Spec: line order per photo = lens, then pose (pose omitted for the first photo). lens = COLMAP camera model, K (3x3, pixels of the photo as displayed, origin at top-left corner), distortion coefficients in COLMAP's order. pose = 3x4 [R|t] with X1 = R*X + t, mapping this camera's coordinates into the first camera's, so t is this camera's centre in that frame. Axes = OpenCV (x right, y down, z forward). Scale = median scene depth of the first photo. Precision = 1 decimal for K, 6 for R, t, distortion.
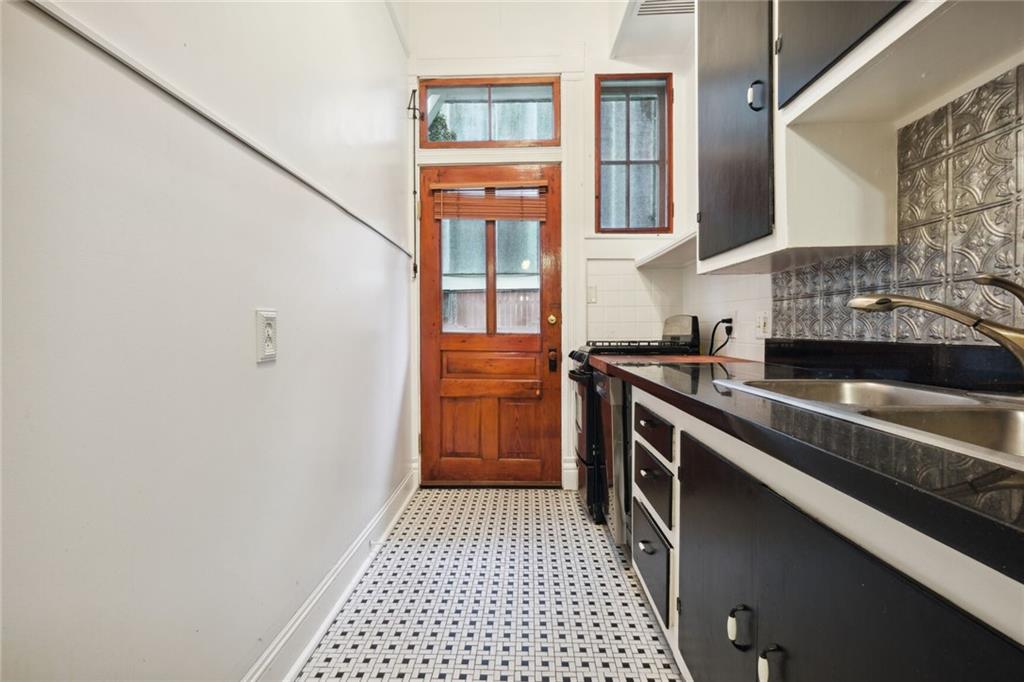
lens RADIAL K [[457.3, 0, 513.6], [0, 457.3, 335.0], [0, 0, 1]] dist [-0.001789, 0.000028]
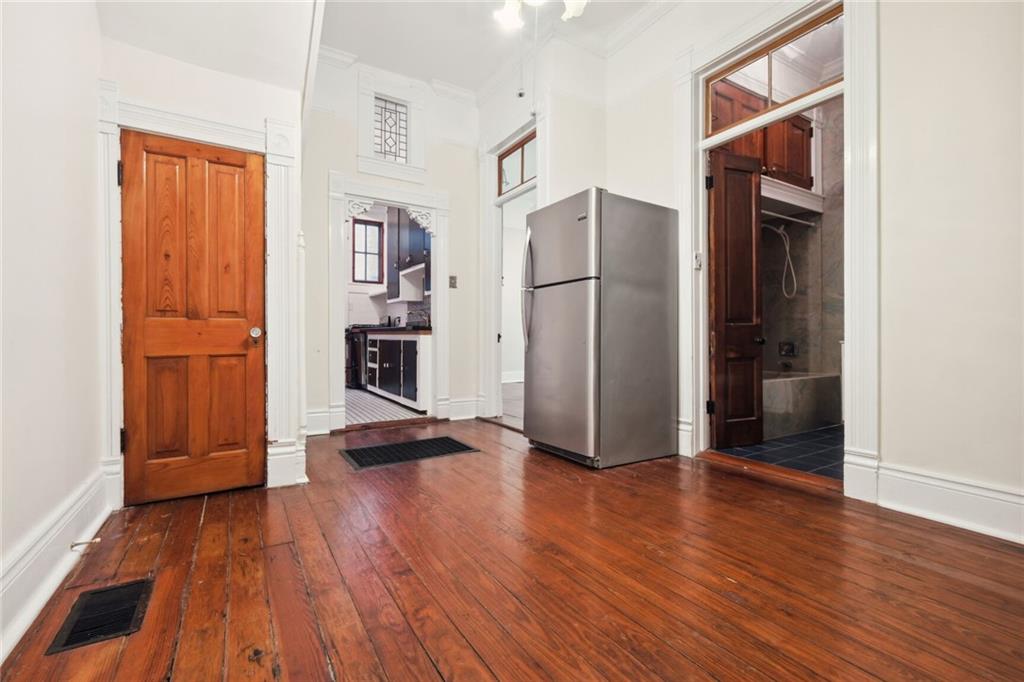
lens RADIAL K [[457.3, 0, 513.6], [0, 457.3, 335.0], [0, 0, 1]] dist [-0.001789, 0.000028]
pose [[0.843555, 0.005560, 0.537014, -0.433951], [0.003971, 0.999854, -0.016590, 0.111042], [-0.537028, 0.016127, 0.843410, -1.631241]]
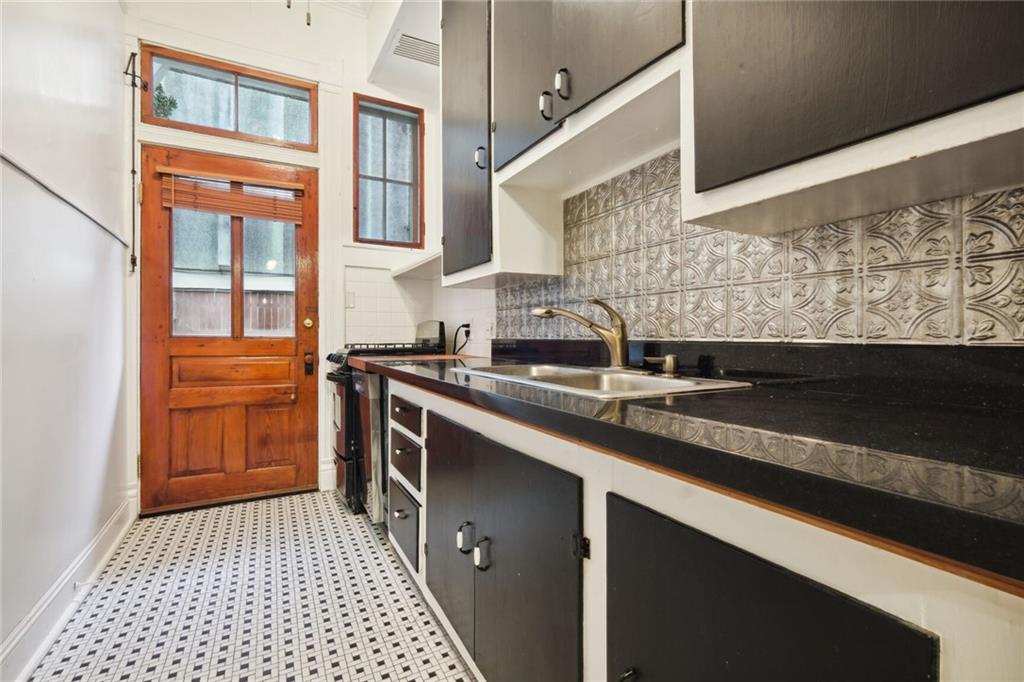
lens RADIAL K [[457.3, 0, 513.6], [0, 457.3, 335.0], [0, 0, 1]] dist [-0.001789, 0.000028]
pose [[0.867380, 0.003157, 0.497637, -0.026501], [0.004616, 0.999886, -0.014390, 0.009552], [-0.497625, 0.014778, 0.867266, -0.101937]]
